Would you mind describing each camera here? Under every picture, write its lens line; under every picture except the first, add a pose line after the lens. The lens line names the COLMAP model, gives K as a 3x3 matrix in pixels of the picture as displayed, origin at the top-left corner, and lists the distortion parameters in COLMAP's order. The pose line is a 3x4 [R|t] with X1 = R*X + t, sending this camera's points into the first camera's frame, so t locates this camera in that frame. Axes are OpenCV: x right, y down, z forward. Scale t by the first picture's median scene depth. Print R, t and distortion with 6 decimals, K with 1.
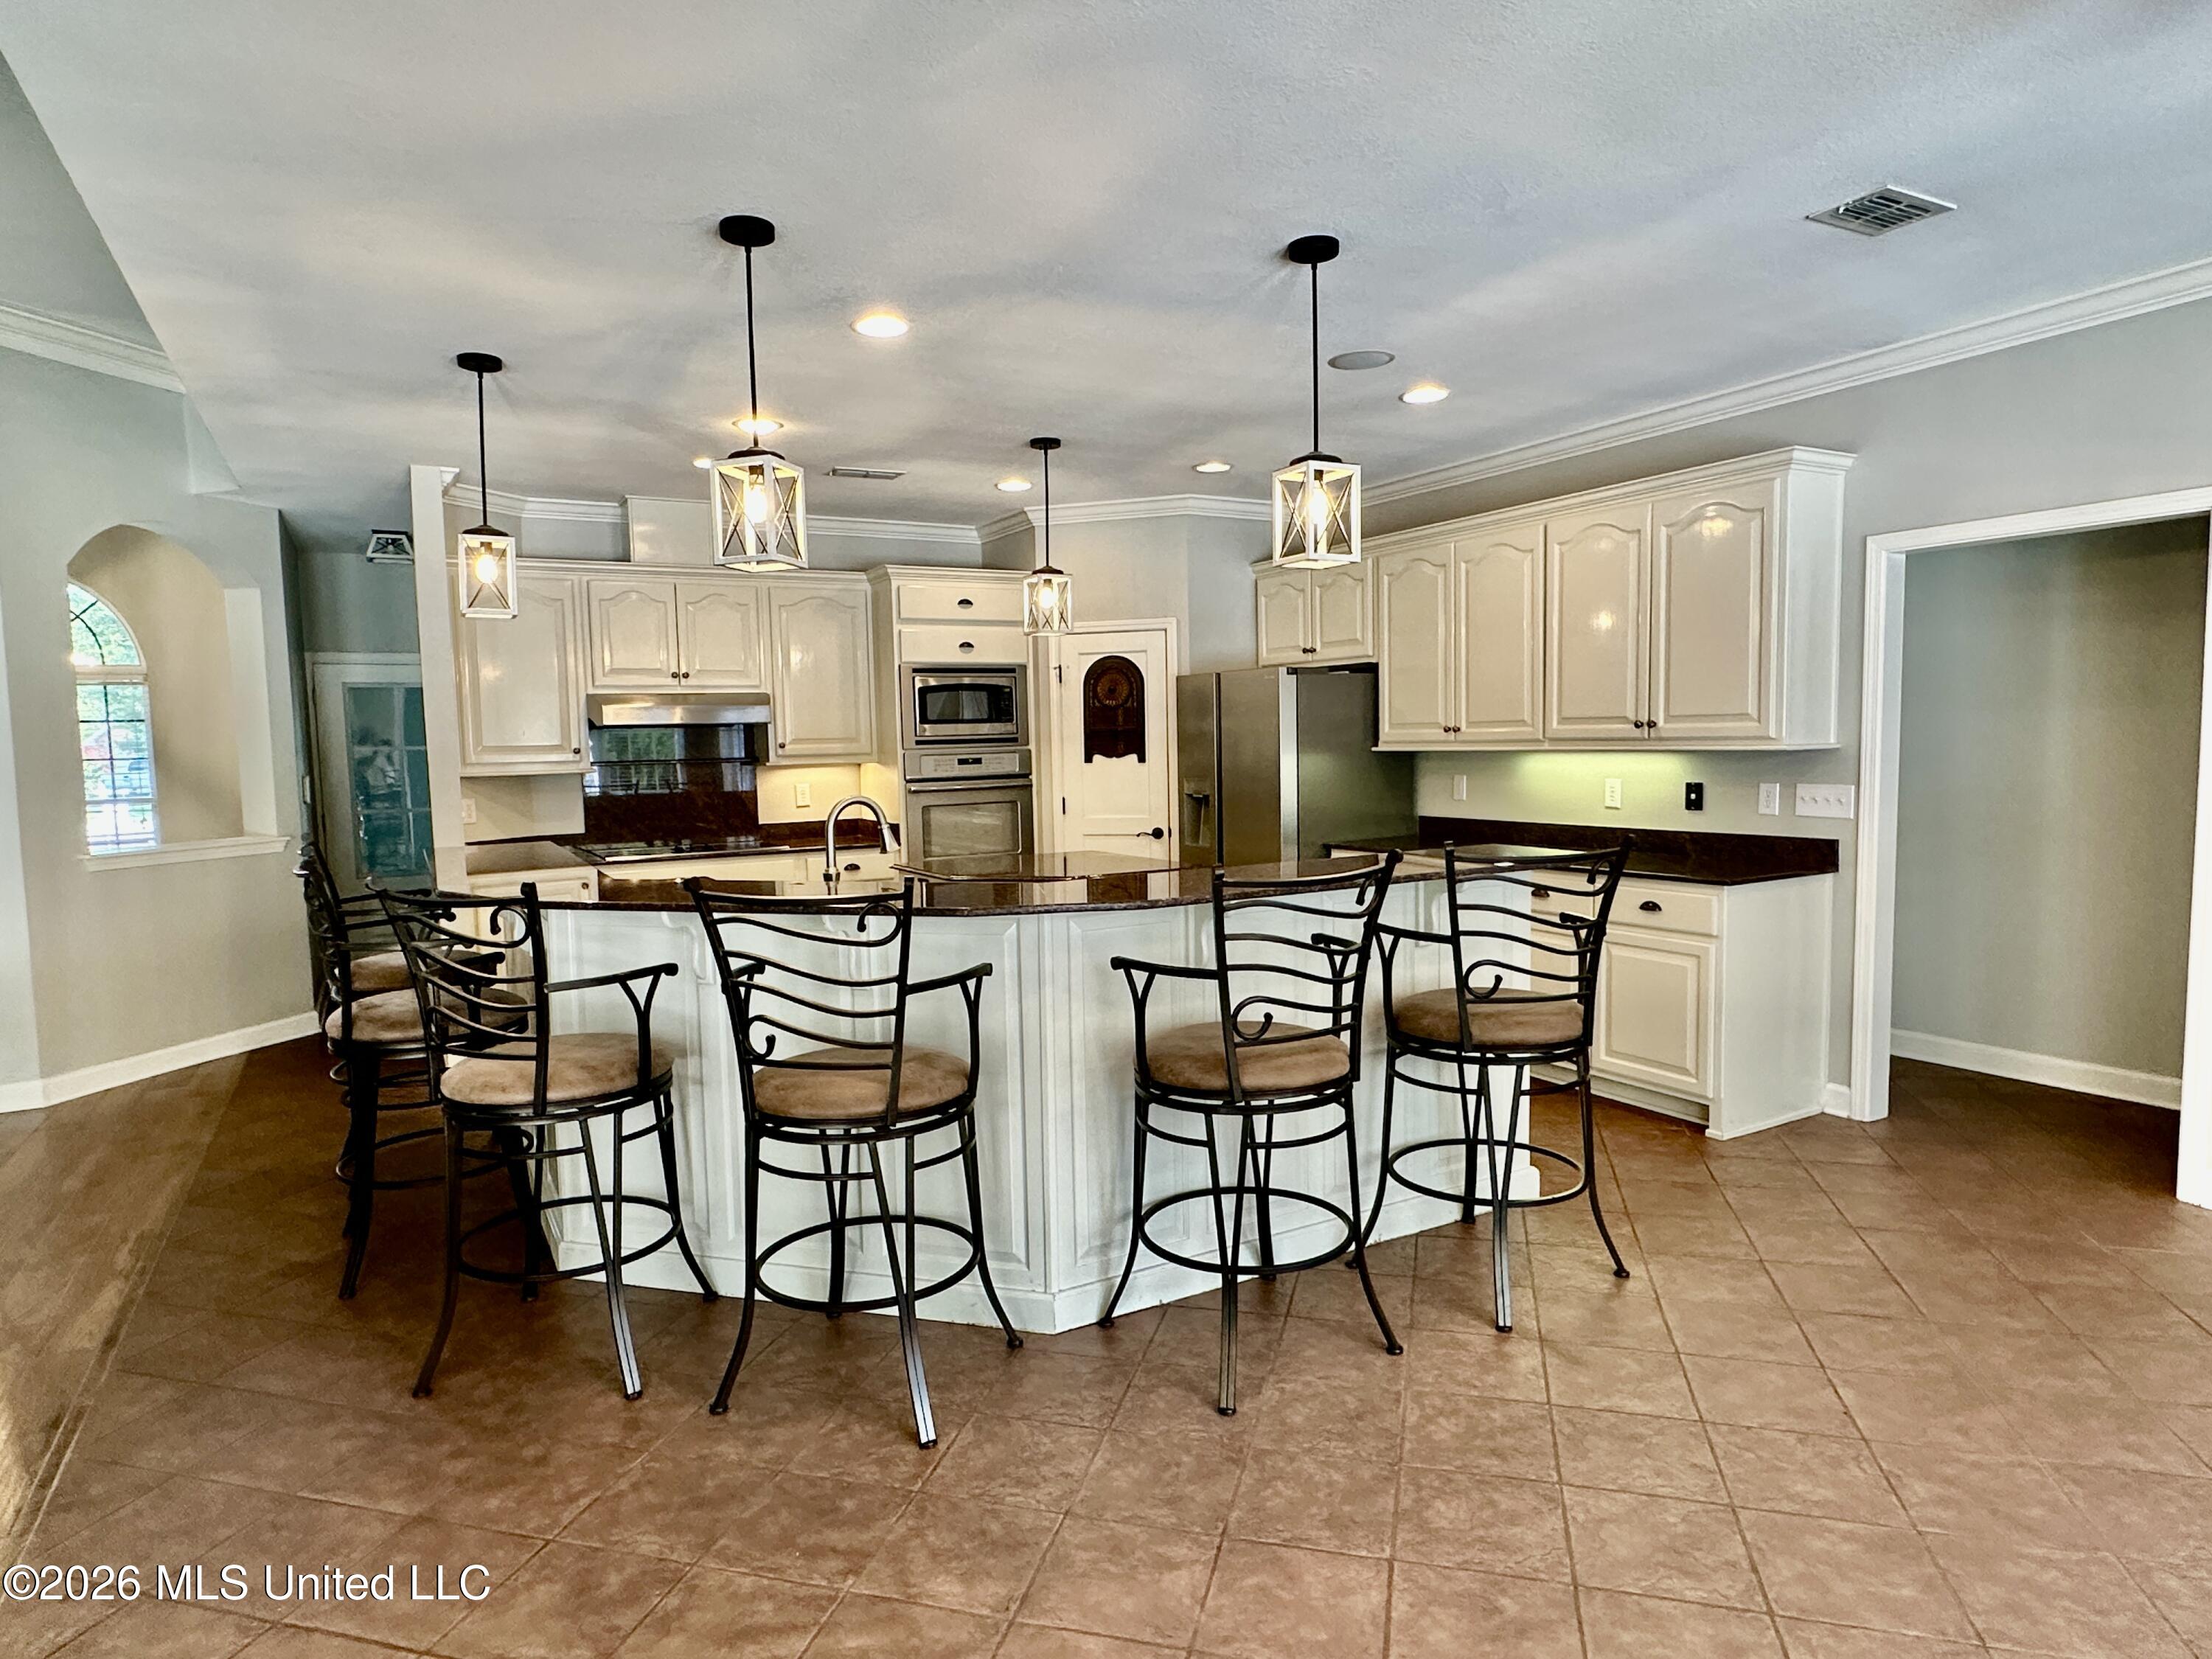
lens RADIAL K [[1270.3, 0, 1103.5], [0, 1270.3, 833.0], [0, 0, 1]] dist [-0.005885, 0.000565]
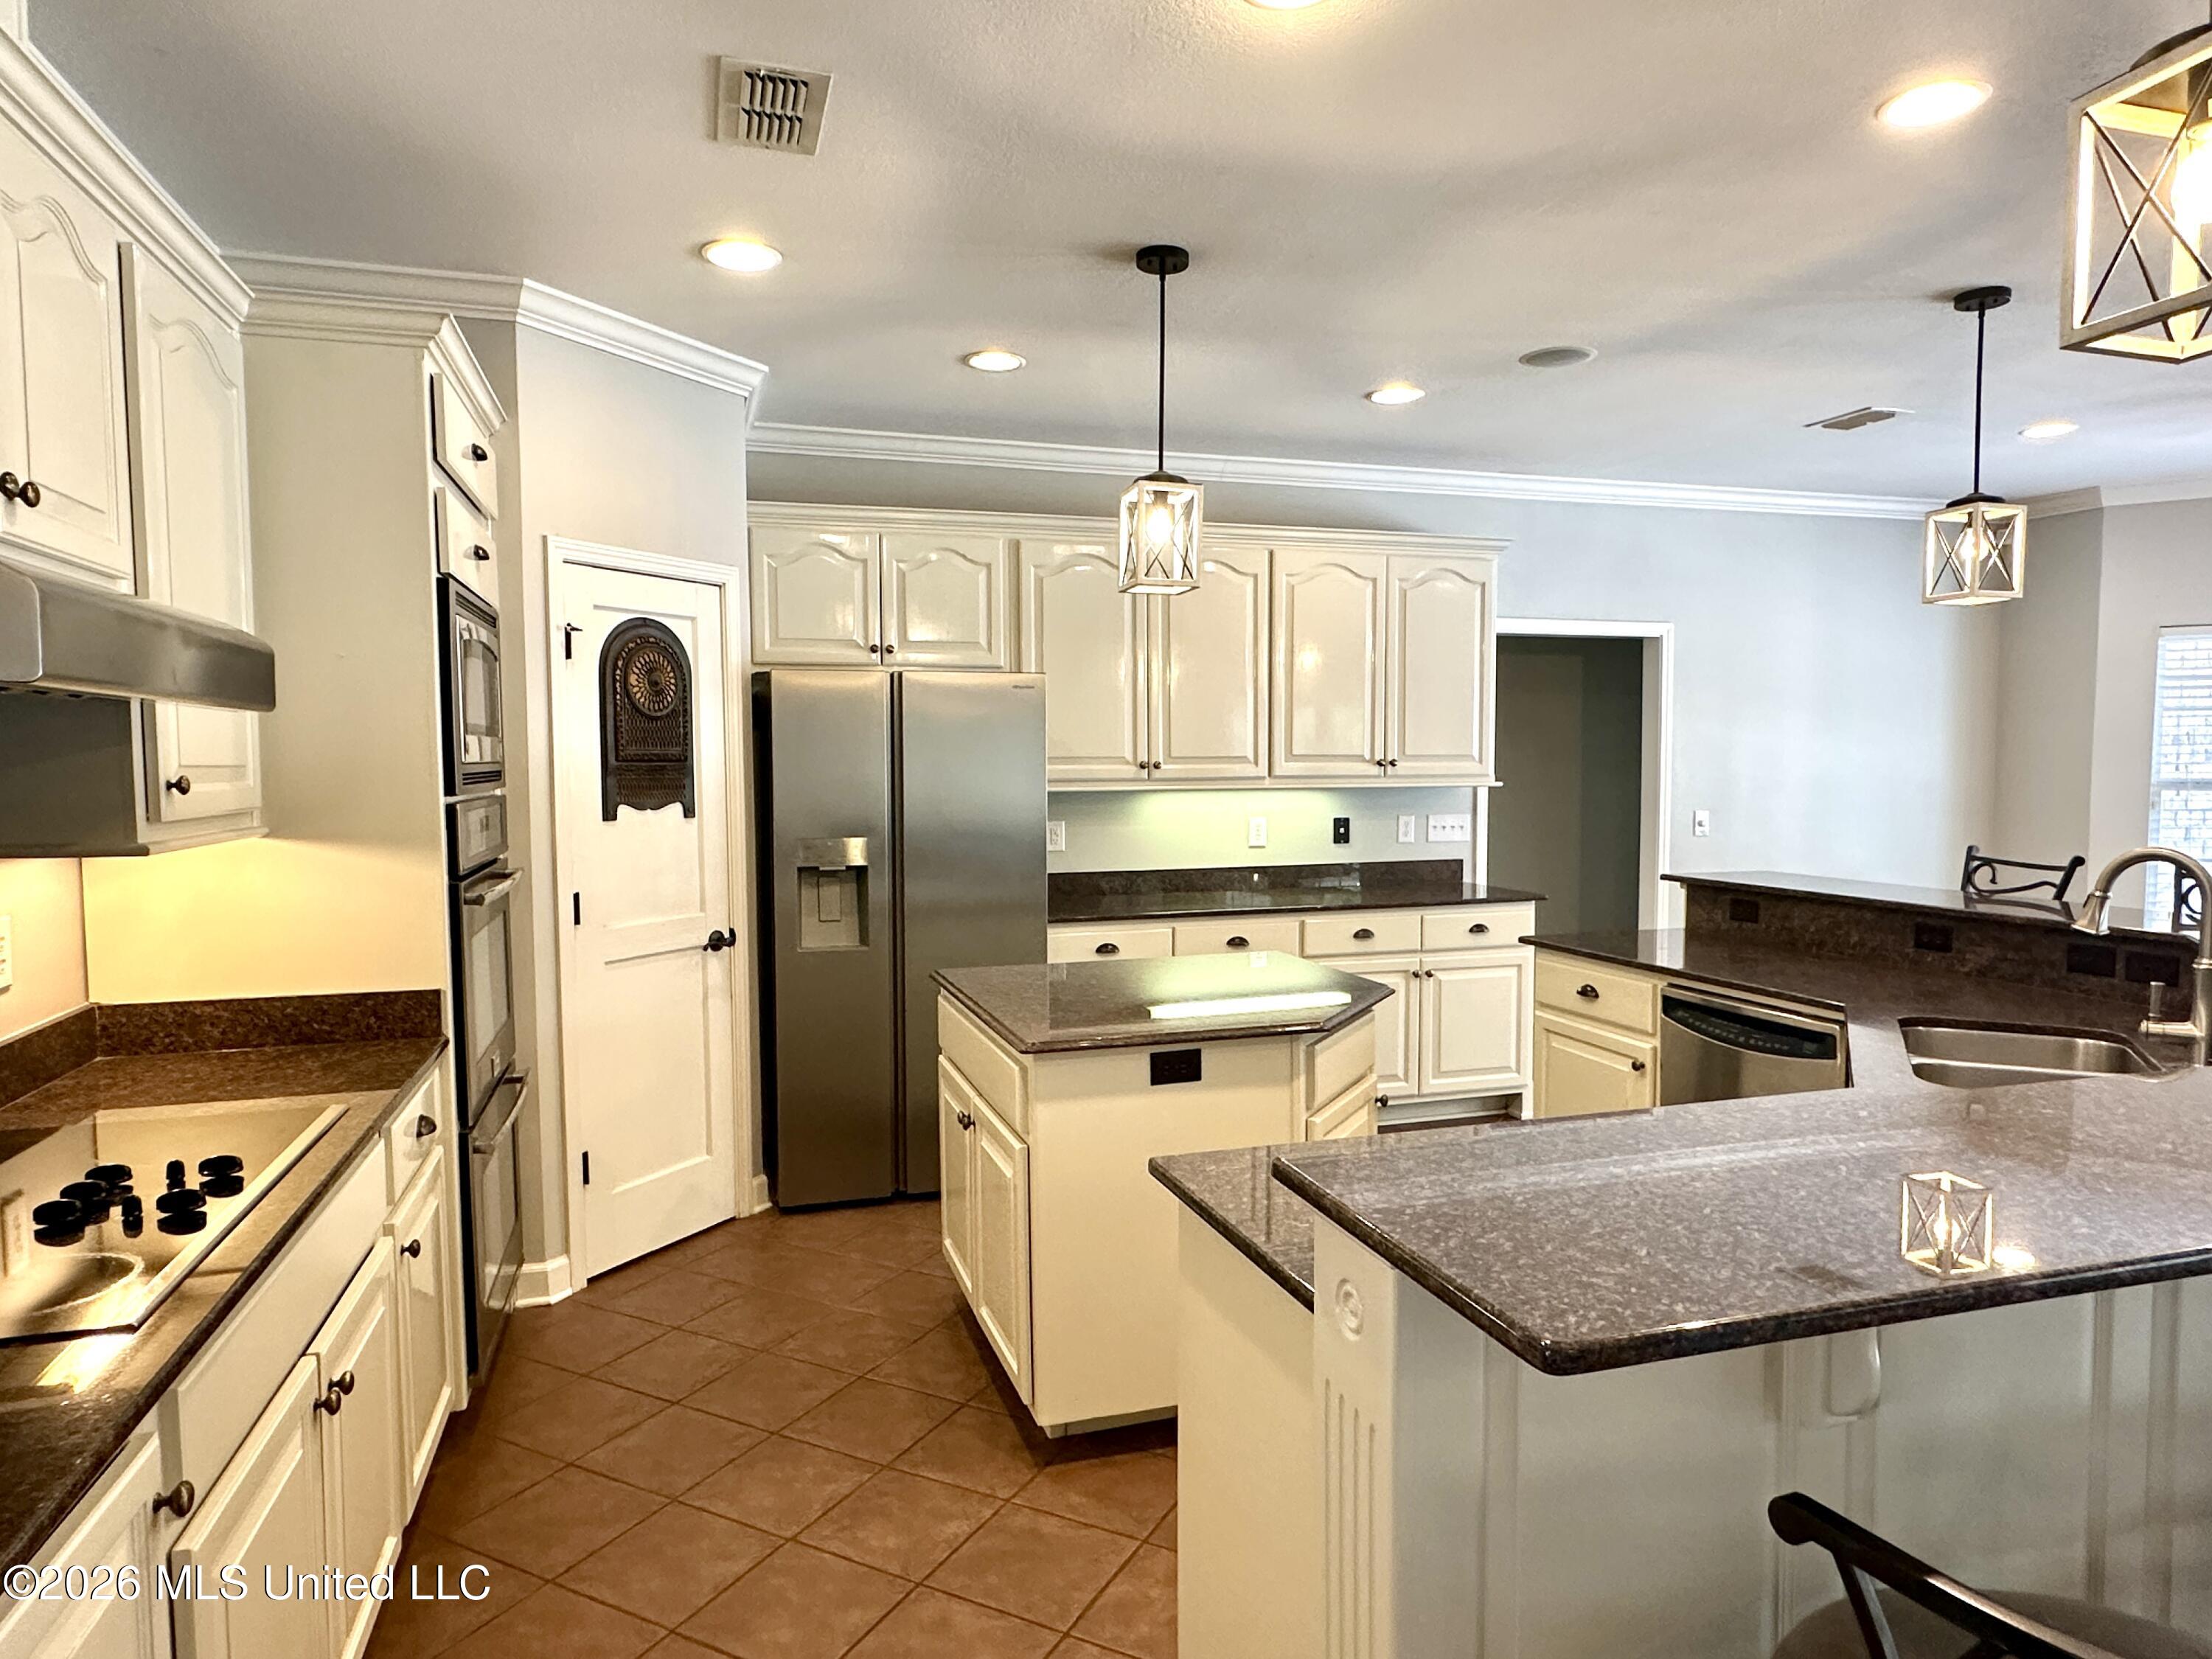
lens RADIAL K [[1329.1, 0, 1105.0], [0, 1329.1, 832.6], [0, 0, 1]] dist [0.006348, 0.000221]
pose [[0.218954, -0.031557, 0.975225, -0.504324], [0.078343, 0.996819, 0.014666, -0.044357], [-0.972585, 0.073191, 0.220729, 0.709810]]
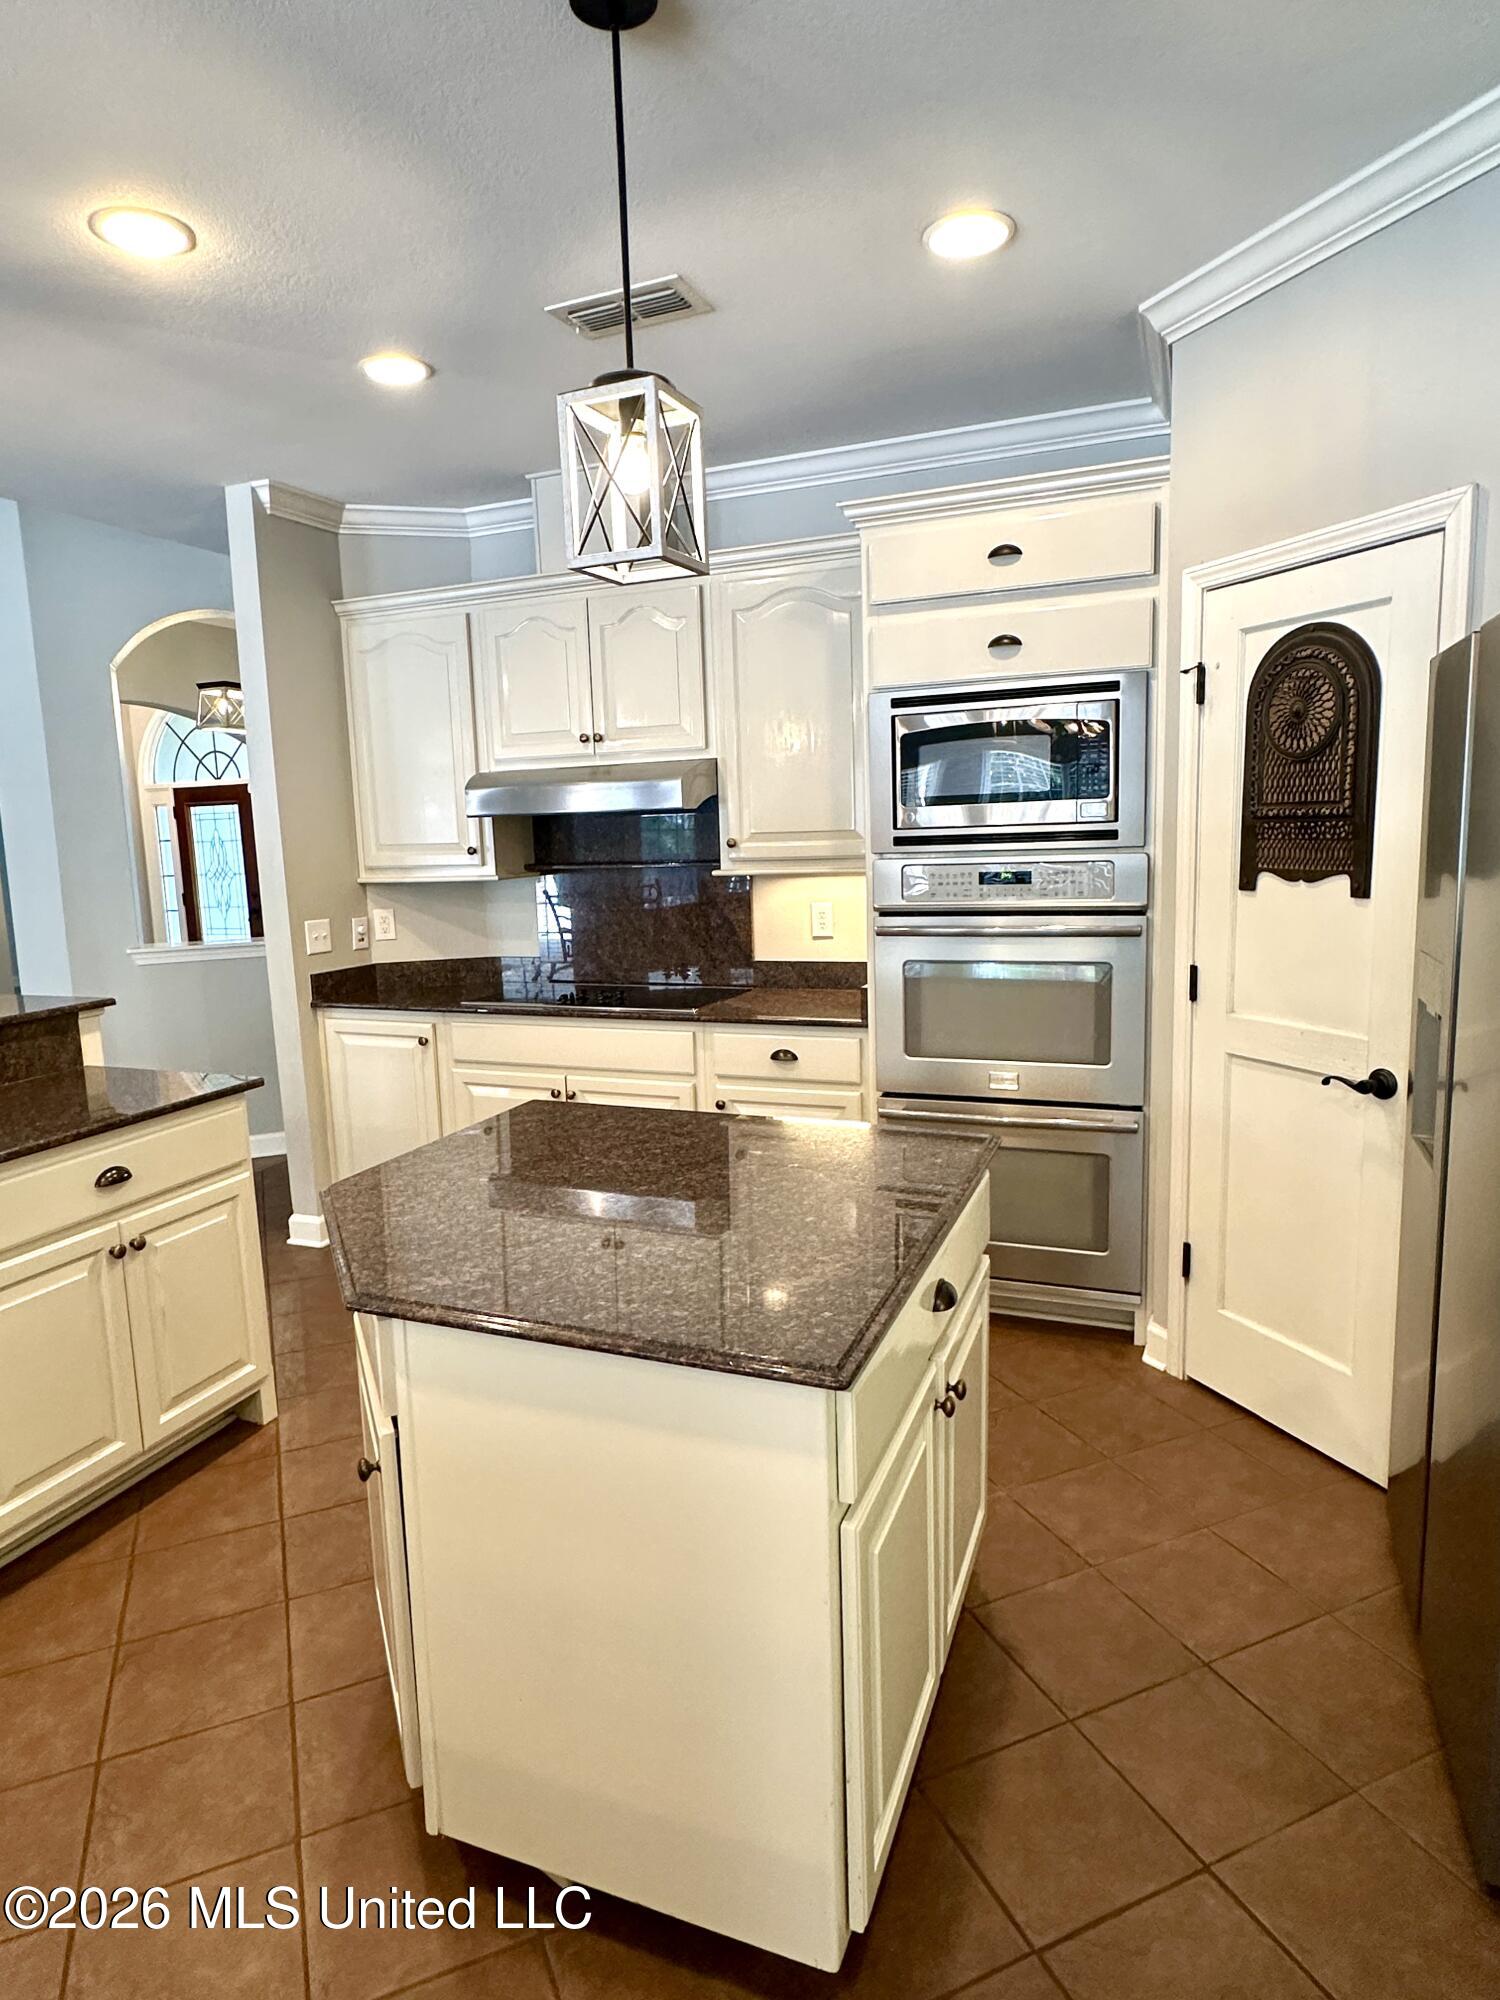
lens RADIAL K [[1148.6, 0, 736.8], [0, 1148.6, 1006.3], [0, 0, 1]] dist [-0.005885, 0.000565]
pose [[0.611932, 0.124806, -0.781001, 0.194962], [-0.043634, 0.991294, 0.124223, -0.059085], [0.789706, -0.041938, 0.612051, 0.645762]]
